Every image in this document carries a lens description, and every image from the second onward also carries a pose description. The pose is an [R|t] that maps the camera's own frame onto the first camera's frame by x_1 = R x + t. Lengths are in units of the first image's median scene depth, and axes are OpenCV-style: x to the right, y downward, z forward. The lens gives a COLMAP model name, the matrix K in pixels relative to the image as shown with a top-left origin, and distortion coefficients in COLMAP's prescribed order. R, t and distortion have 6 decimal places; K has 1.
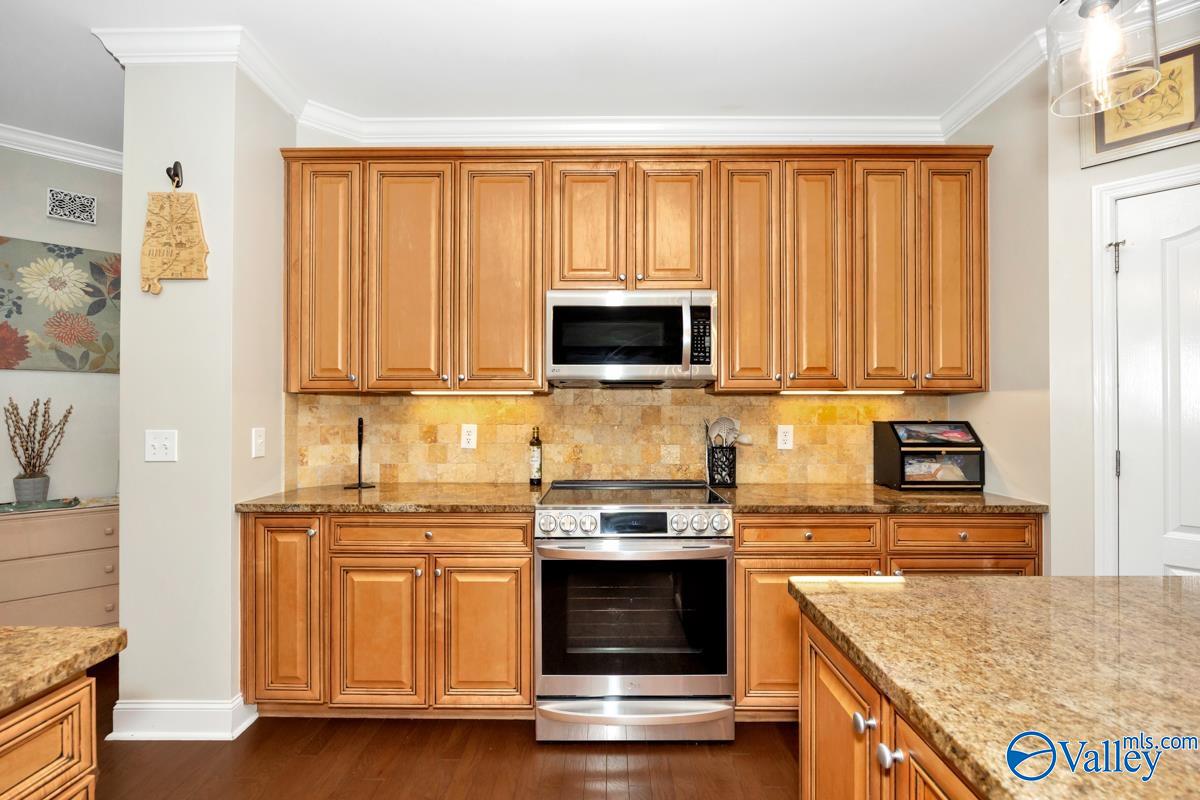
lens RADIAL K [[556.1, 0, 600.0], [0, 556.1, 400.0], [0, 0, 1]] dist [-0.000996, -0.000091]
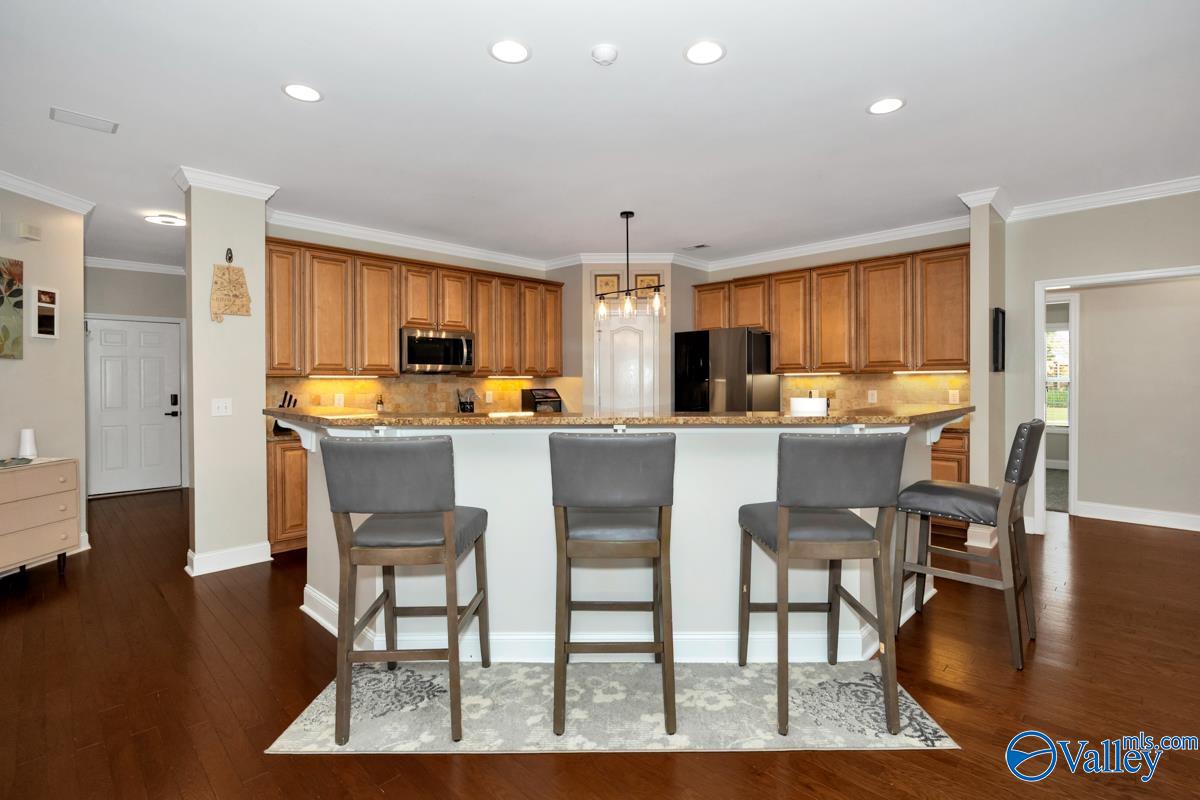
lens RADIAL K [[579.0, 0, 600.0], [0, 579.0, 380.4], [0, 0, 1]] dist [0.000033, -0.000003]
pose [[0.695025, -0.003058, 0.718979, -1.127943], [-0.007664, 0.999903, 0.011661, -0.032714], [-0.718945, -0.013615, 0.694934, -1.014153]]
